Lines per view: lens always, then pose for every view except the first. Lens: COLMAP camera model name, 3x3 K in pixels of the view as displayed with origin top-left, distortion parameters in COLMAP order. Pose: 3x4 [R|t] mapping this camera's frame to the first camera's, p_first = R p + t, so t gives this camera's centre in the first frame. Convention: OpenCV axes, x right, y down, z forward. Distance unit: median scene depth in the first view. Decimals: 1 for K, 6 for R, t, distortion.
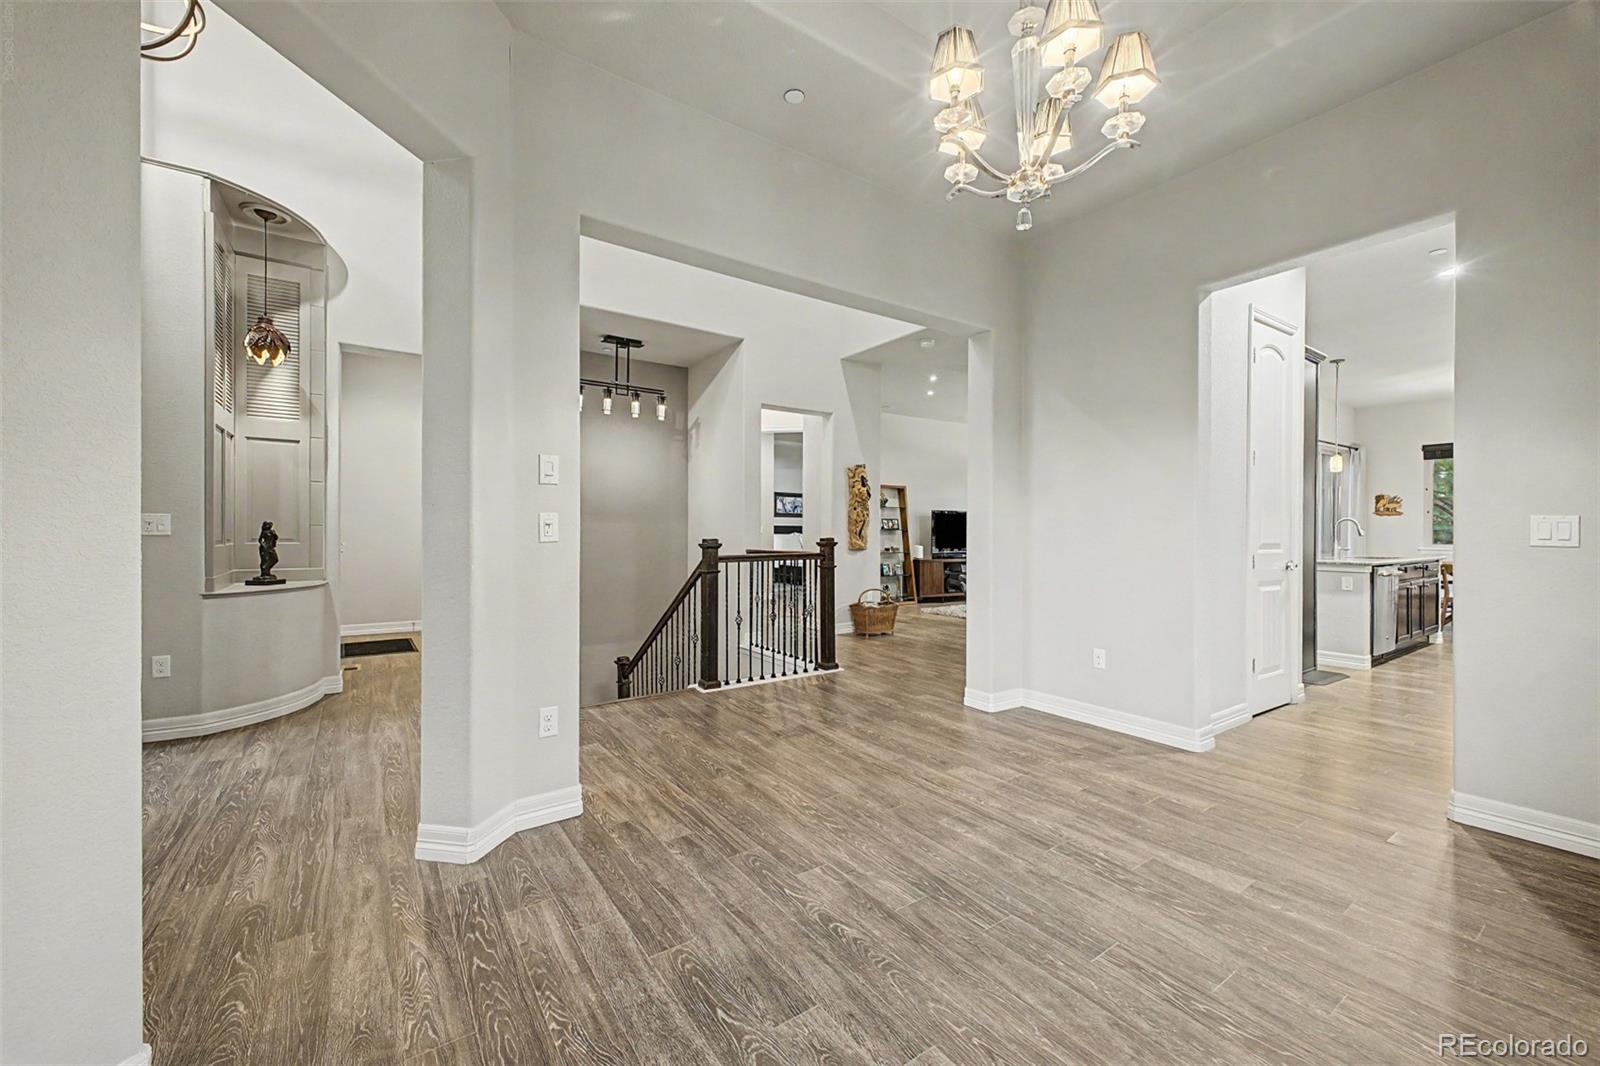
lens RADIAL K [[632.6, 0, 795.9], [0, 632.6, 530.0], [0, 0, 1]] dist [0.013425, -0.002172]
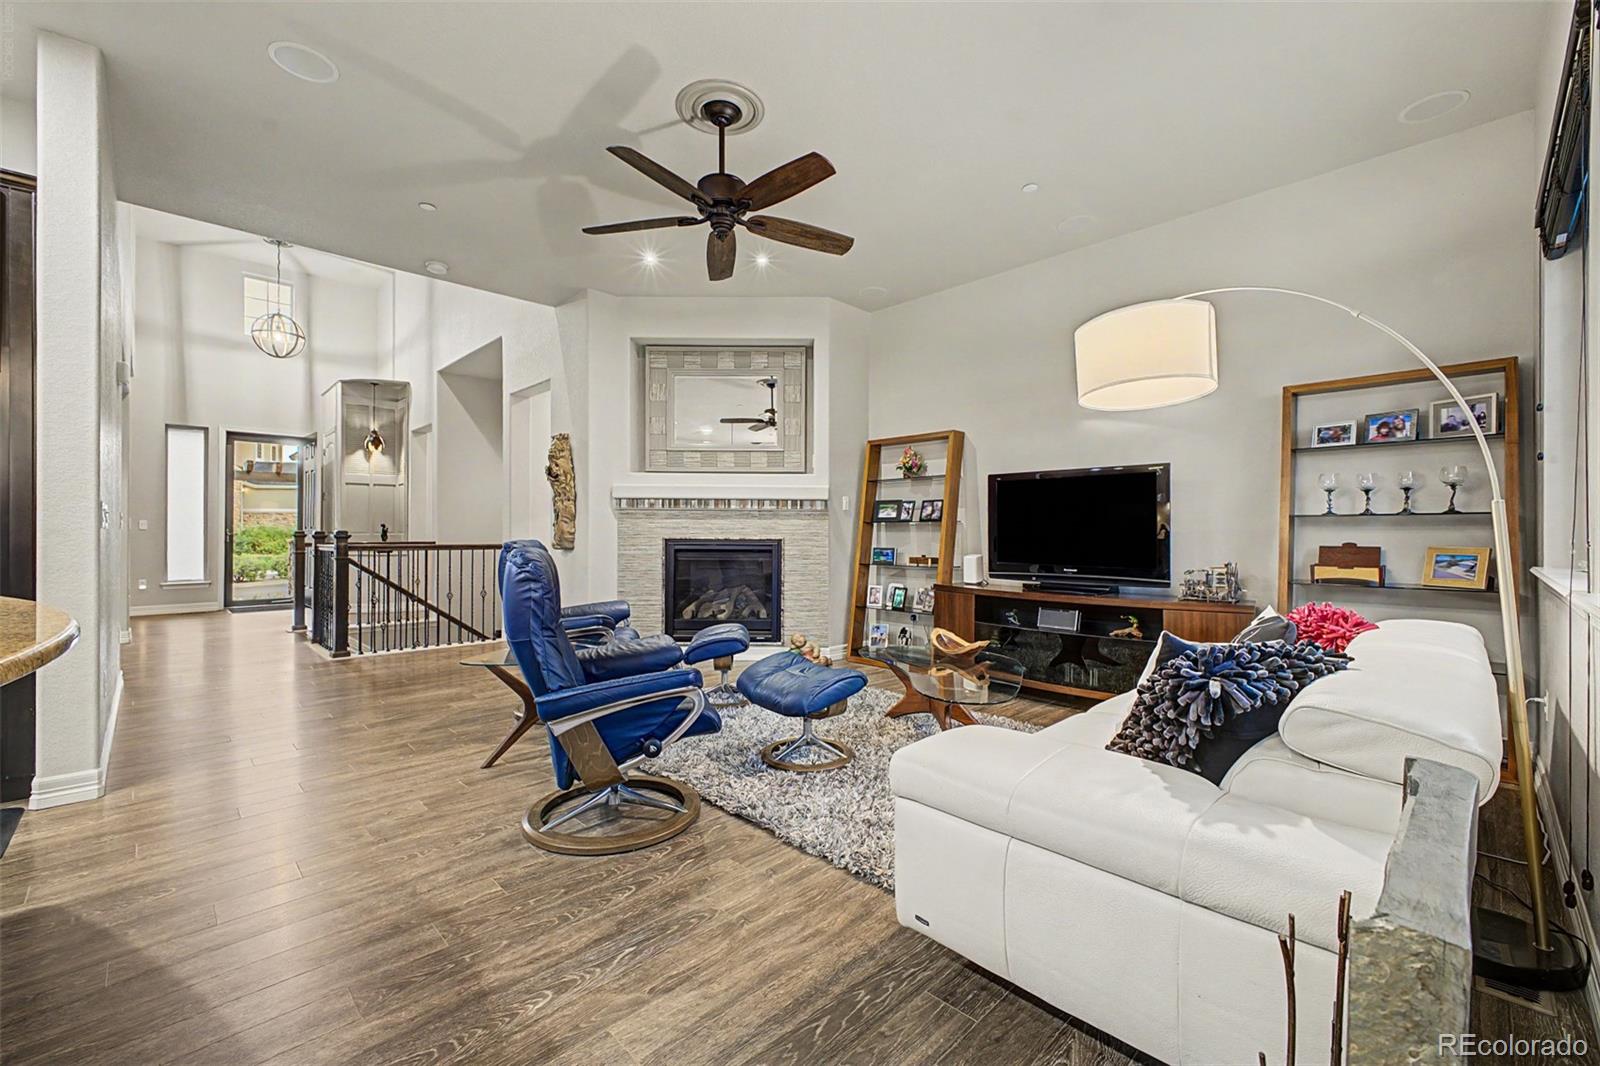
lens RADIAL K [[666.3, 0, 794.2], [0, 666.3, 527.0], [0, 0, 1]] dist [0.001937, 0.000367]
pose [[0.170852, -0.010656, -0.985239, 2.149366], [0.001485, 0.999943, -0.010557, 0.030854], [0.985296, 0.000341, 0.170858, 2.631875]]
